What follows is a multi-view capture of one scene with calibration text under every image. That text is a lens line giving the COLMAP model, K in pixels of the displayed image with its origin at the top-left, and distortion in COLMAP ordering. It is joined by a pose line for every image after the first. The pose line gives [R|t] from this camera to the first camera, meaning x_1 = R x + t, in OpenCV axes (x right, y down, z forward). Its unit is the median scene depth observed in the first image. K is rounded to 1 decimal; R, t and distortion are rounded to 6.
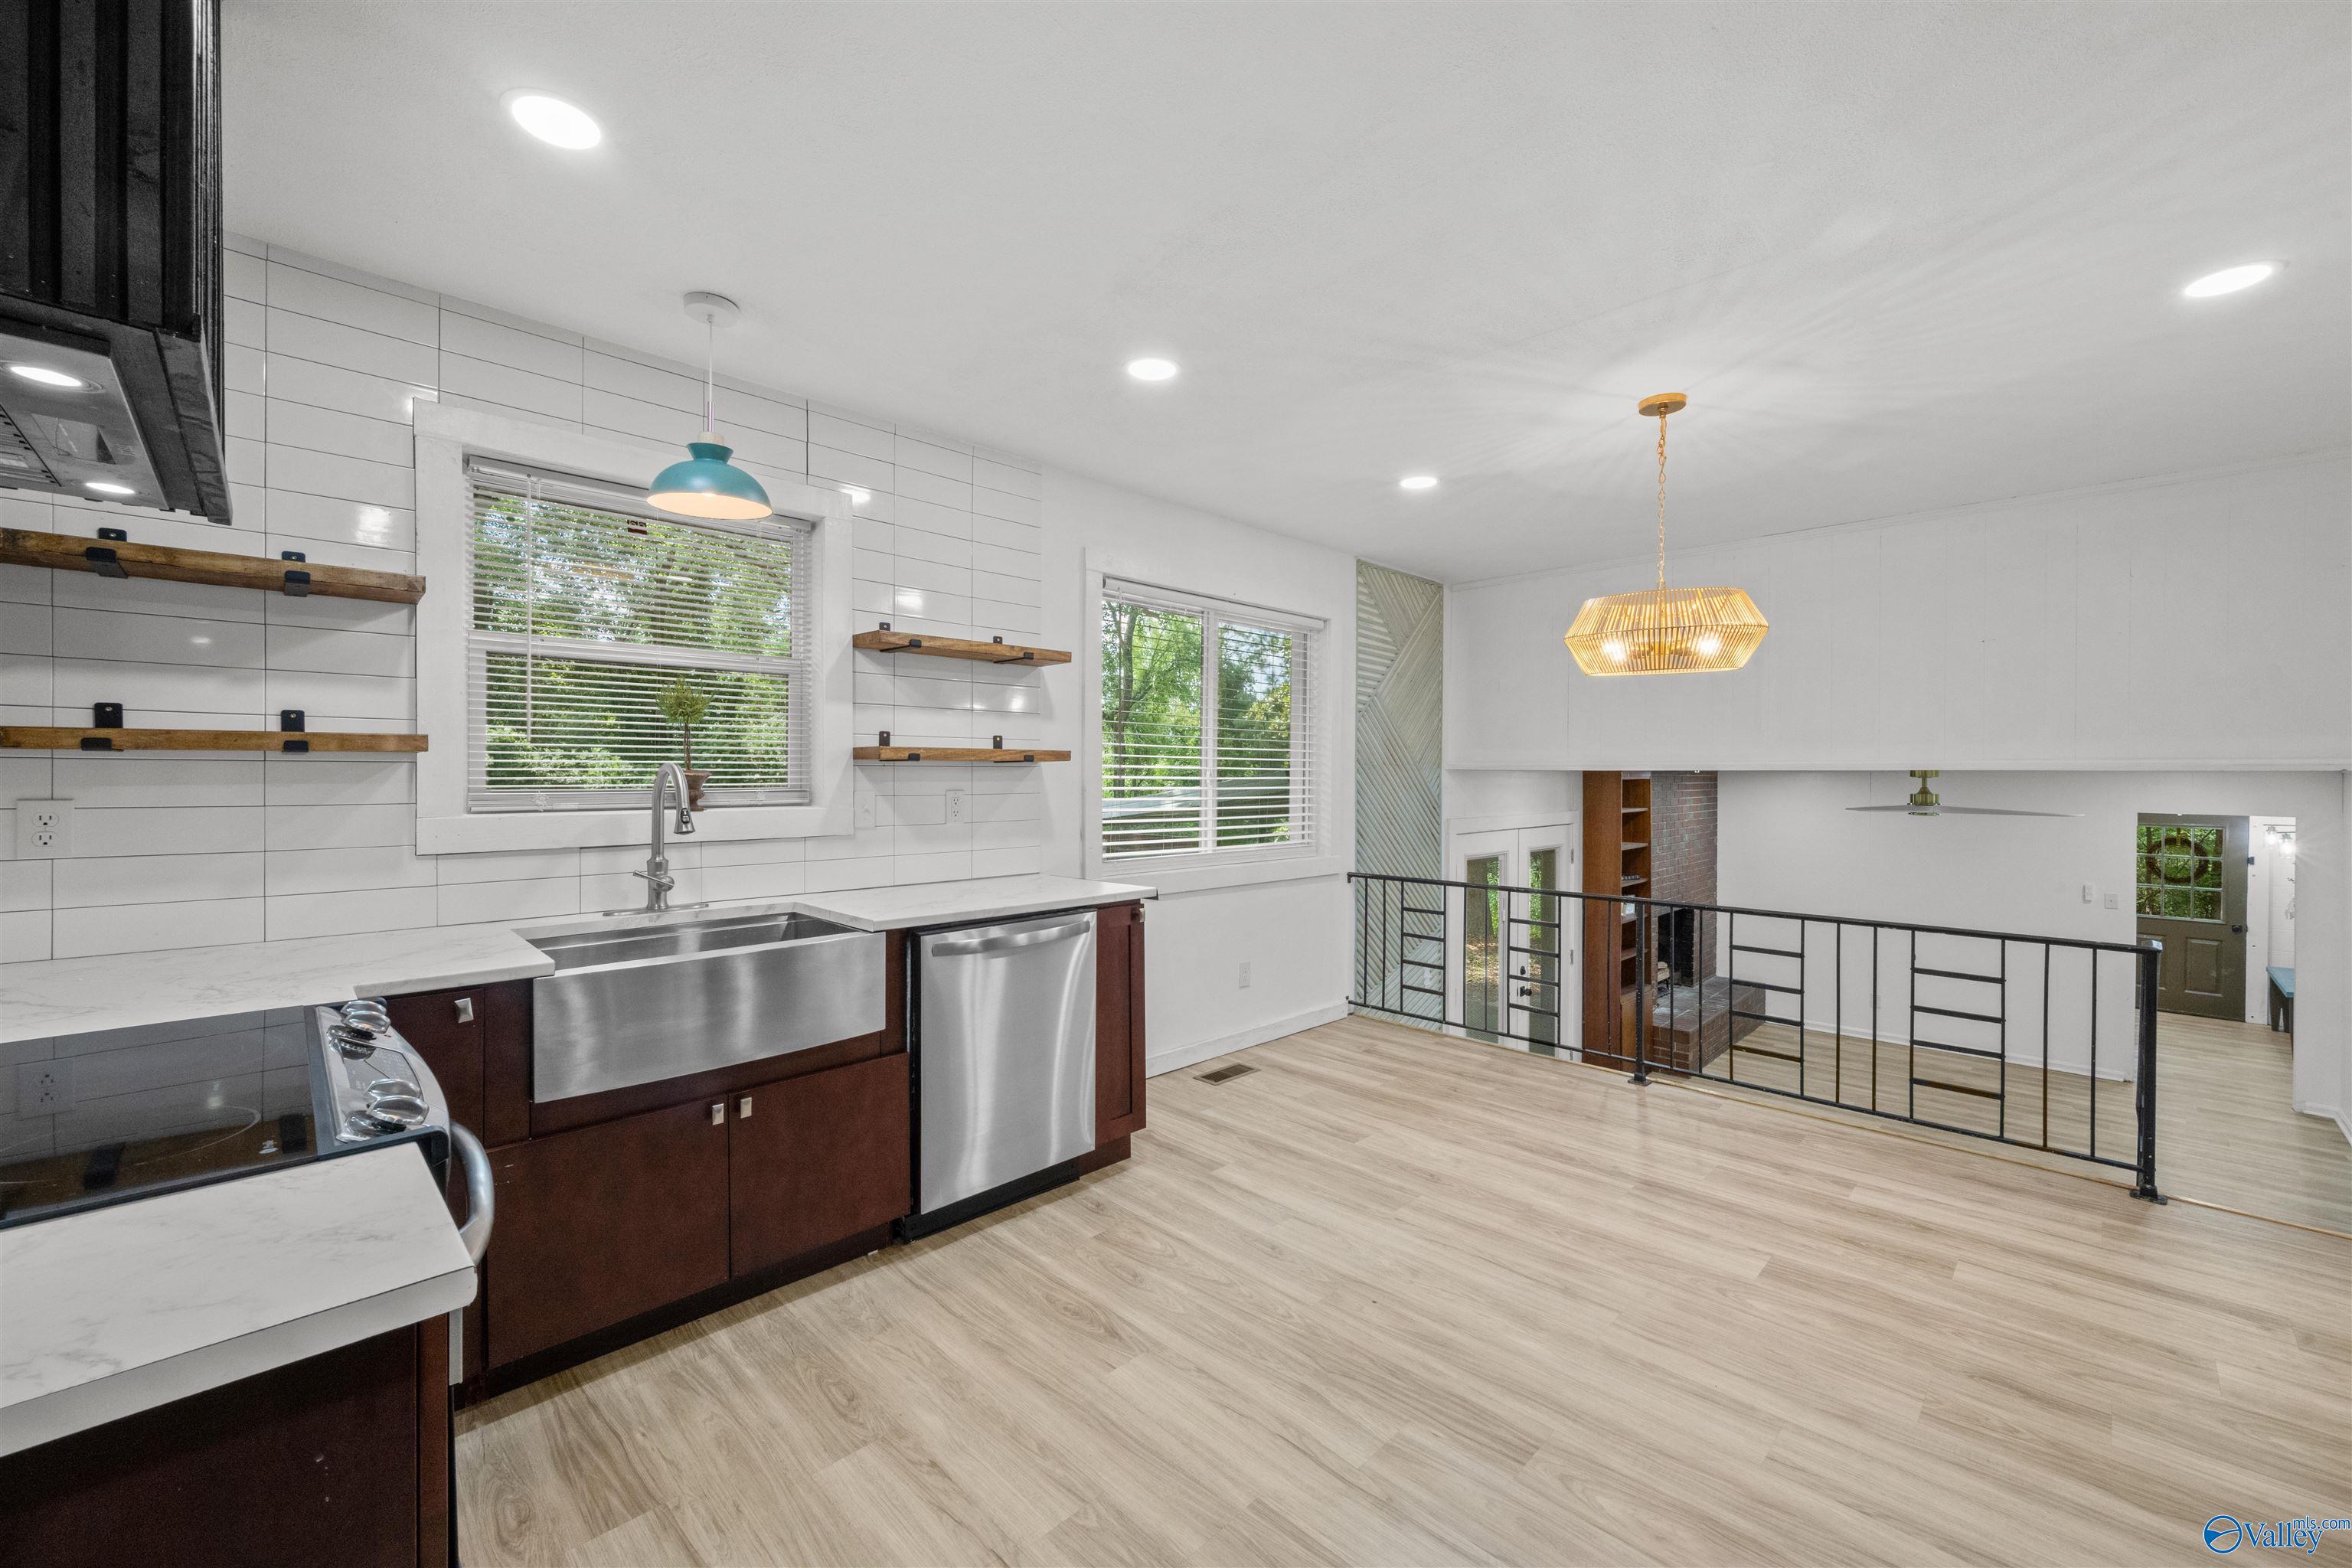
lens RADIAL K [[922.8, 0, 1185.9], [0, 922.8, 767.9], [0, 0, 1]] dist [0.000321, -0.000093]
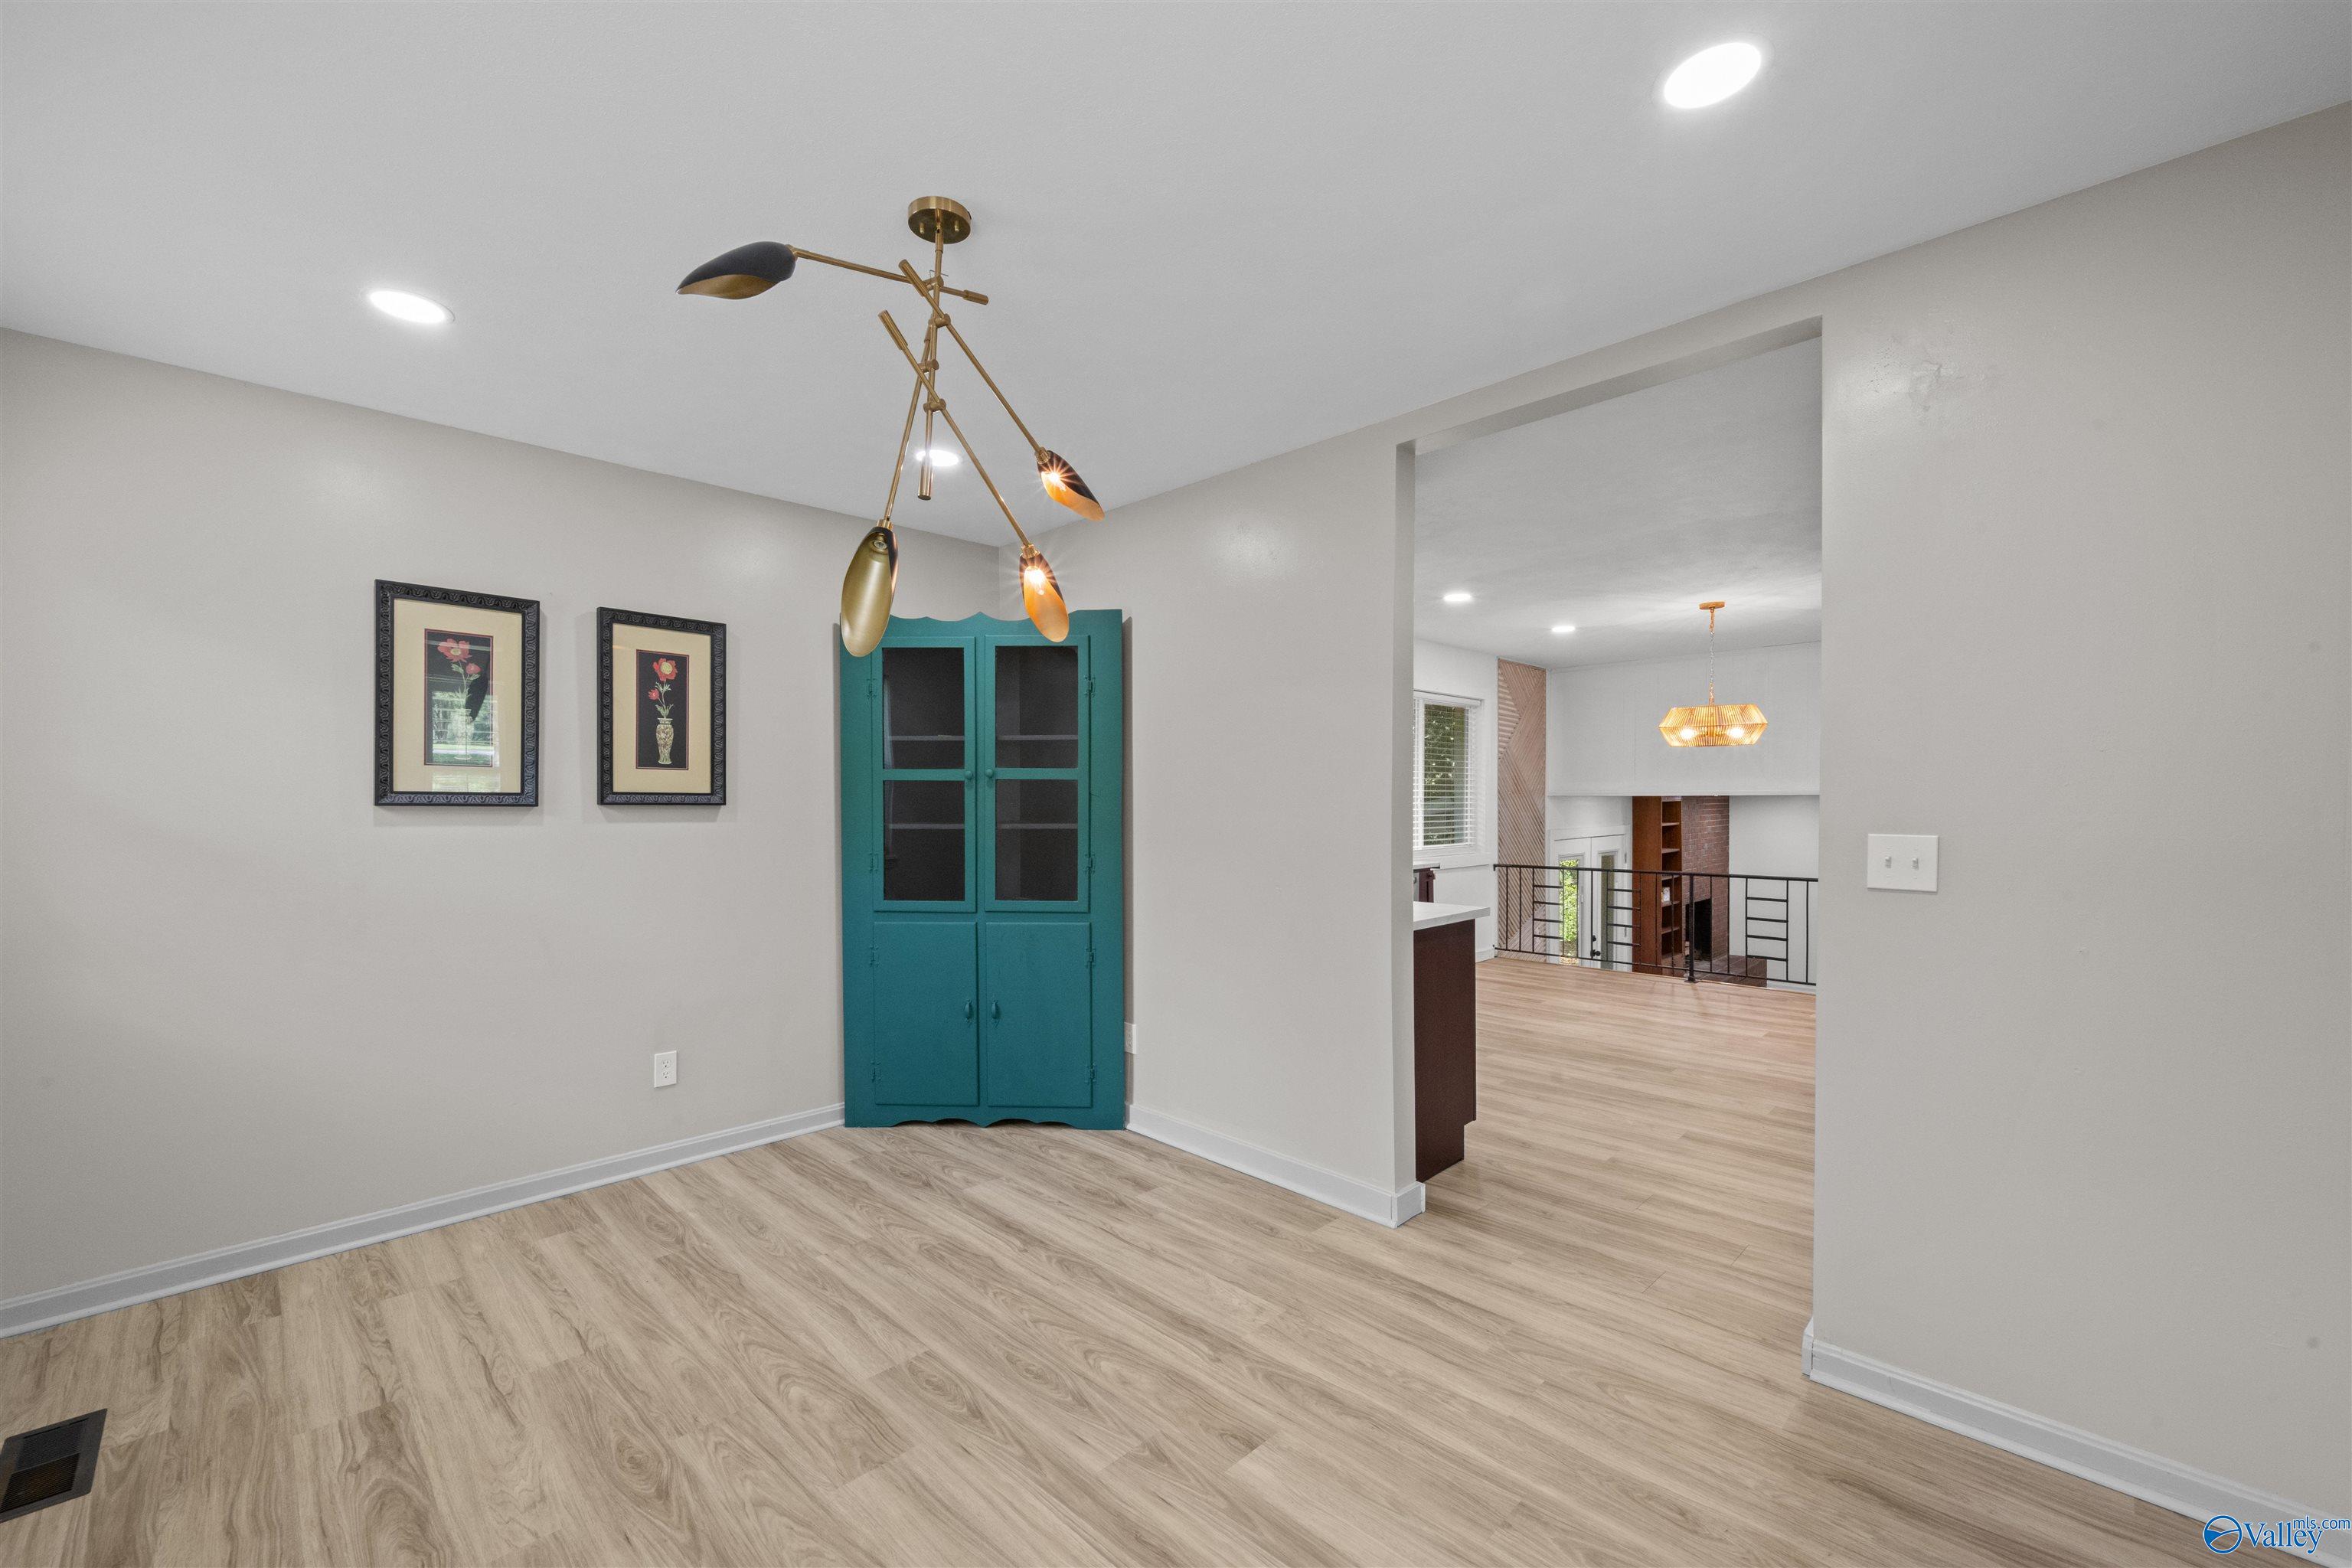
lens RADIAL K [[949.0, 0, 1178.1], [0, 949.0, 808.0], [0, 0, 1]] dist [-0.005109, -0.000682]
pose [[0.999954, -0.006815, 0.006728, -0.571093], [0.006718, 0.999876, 0.014248, -0.008554], [-0.006825, -0.014202, 0.999876, -0.903395]]
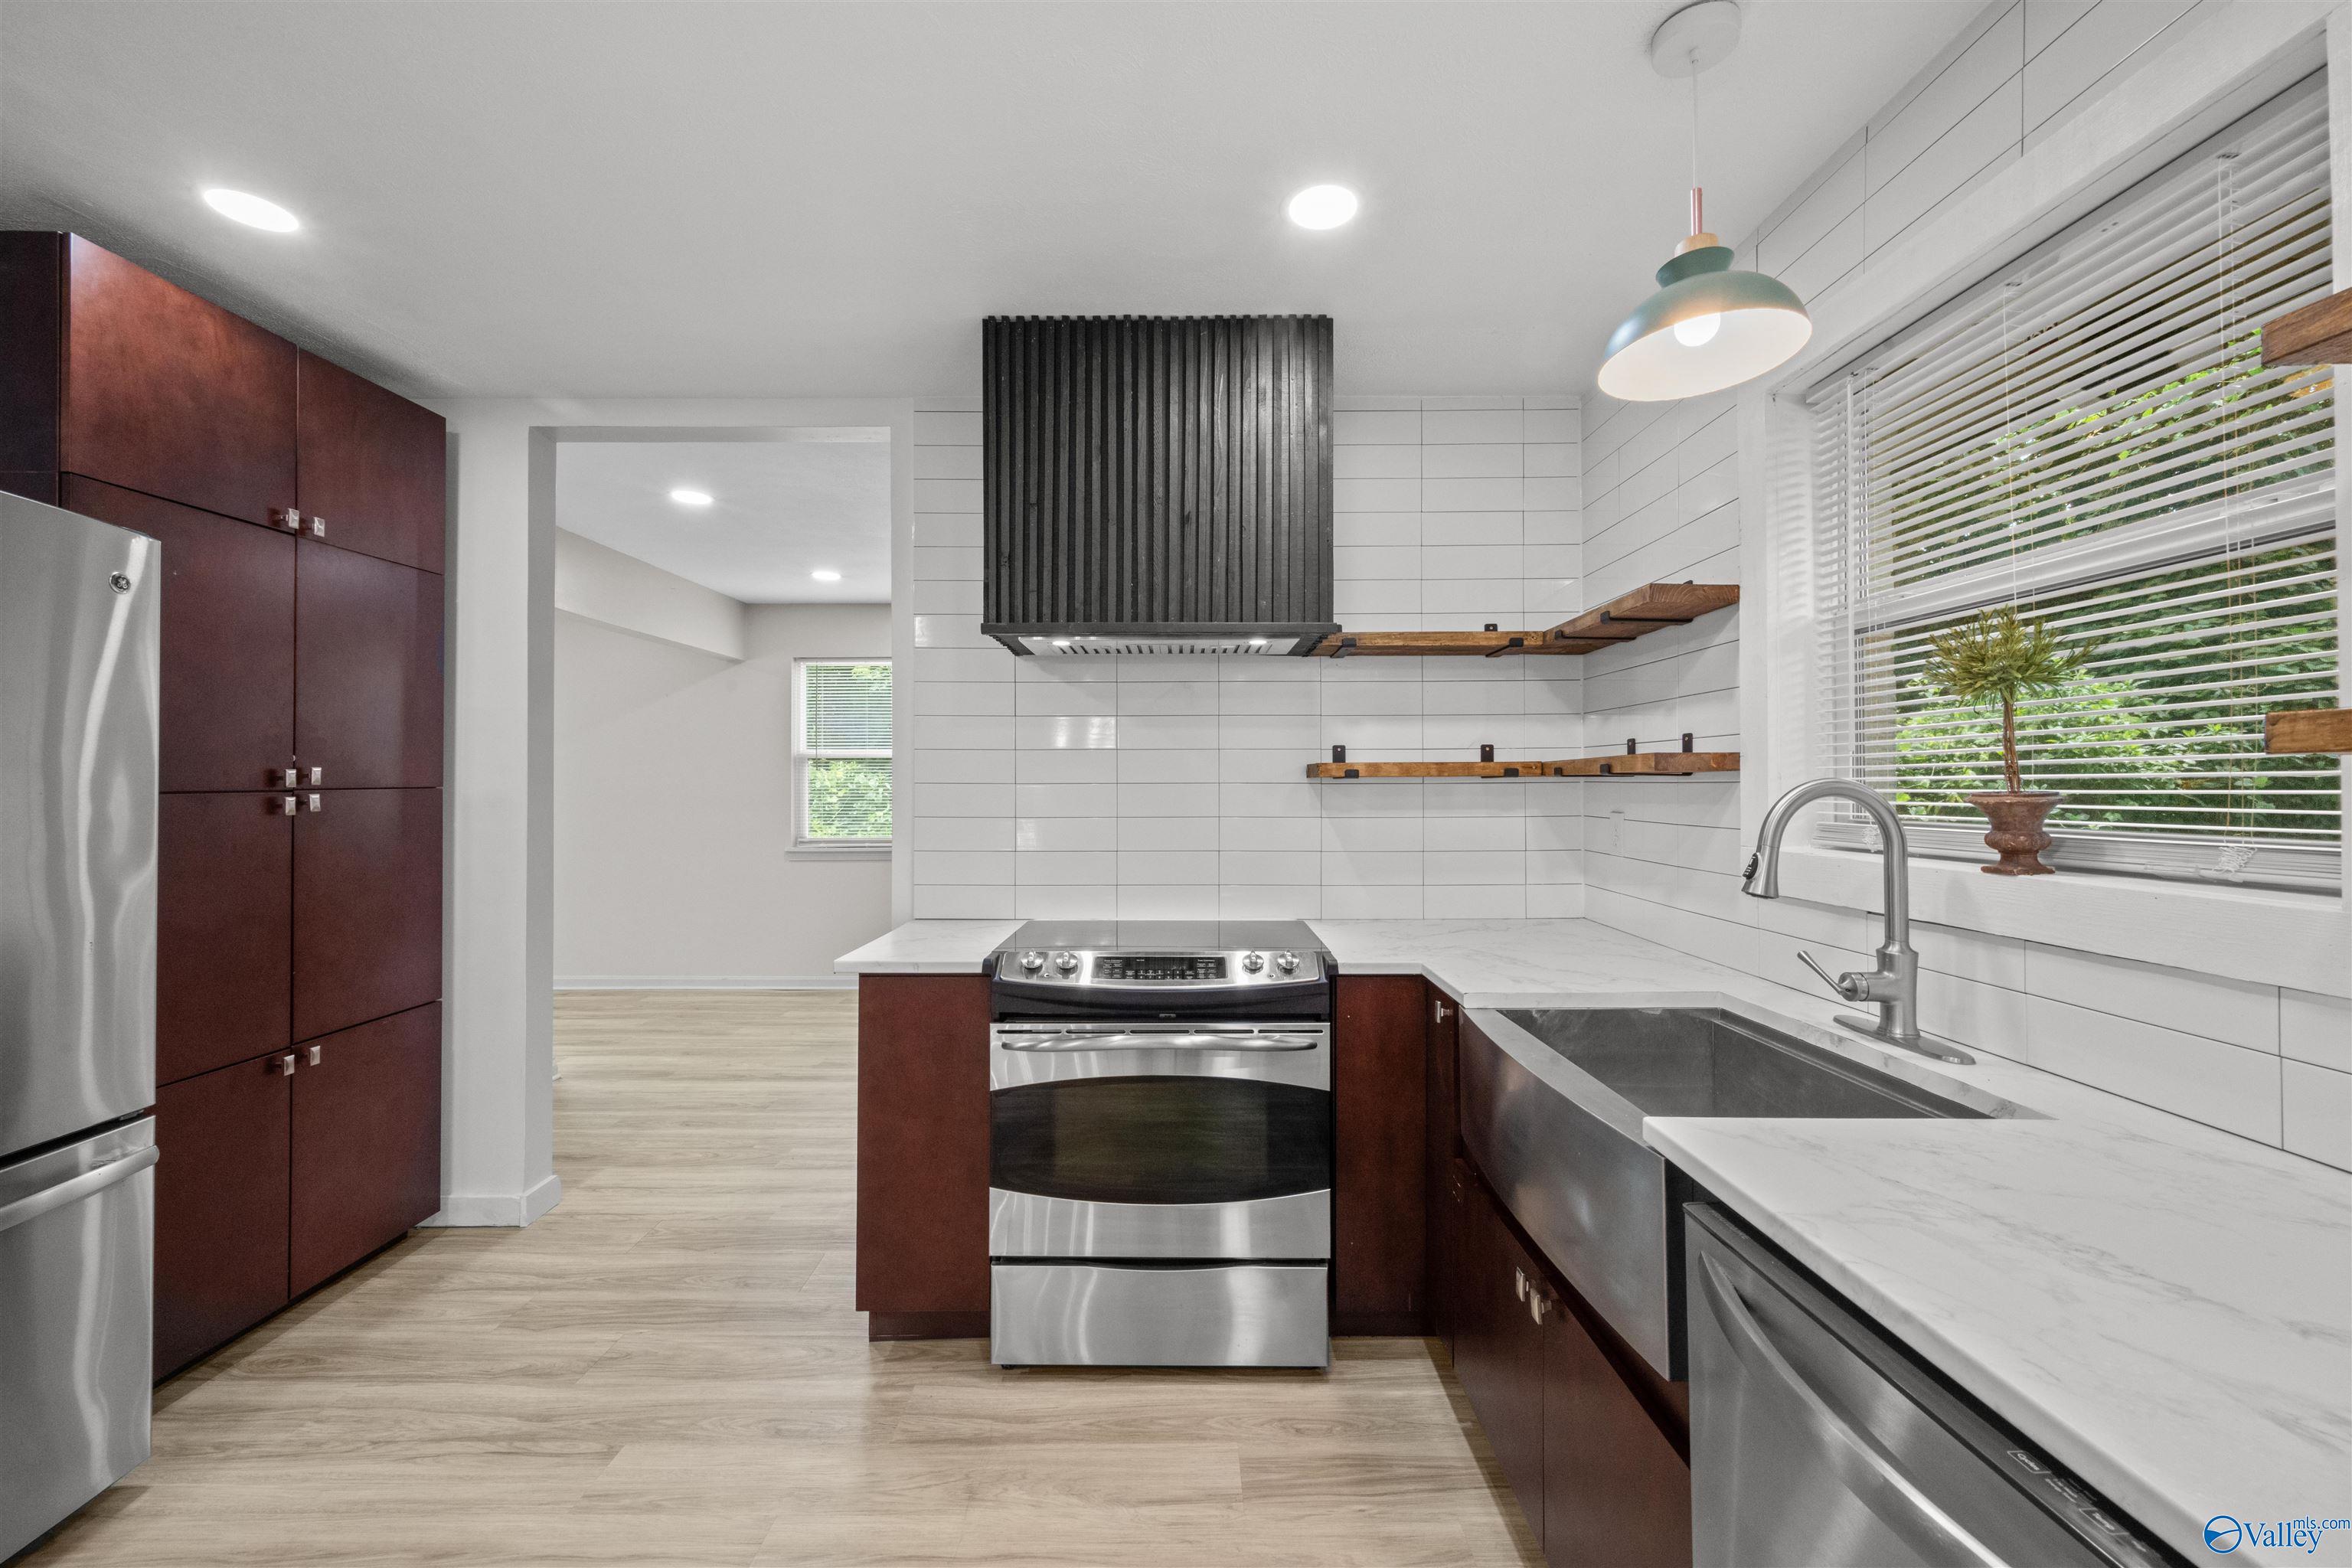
lens RADIAL K [[927.2, 0, 1173.5], [0, 927.2, 778.7], [0, 0, 1]] dist [-0.002317, 0.000737]
pose [[-0.708535, -0.008313, -0.705627, 0.122089], [0.001155, 0.999916, -0.012939, 0.001099], [0.705675, -0.009982, -0.708466, 0.909595]]
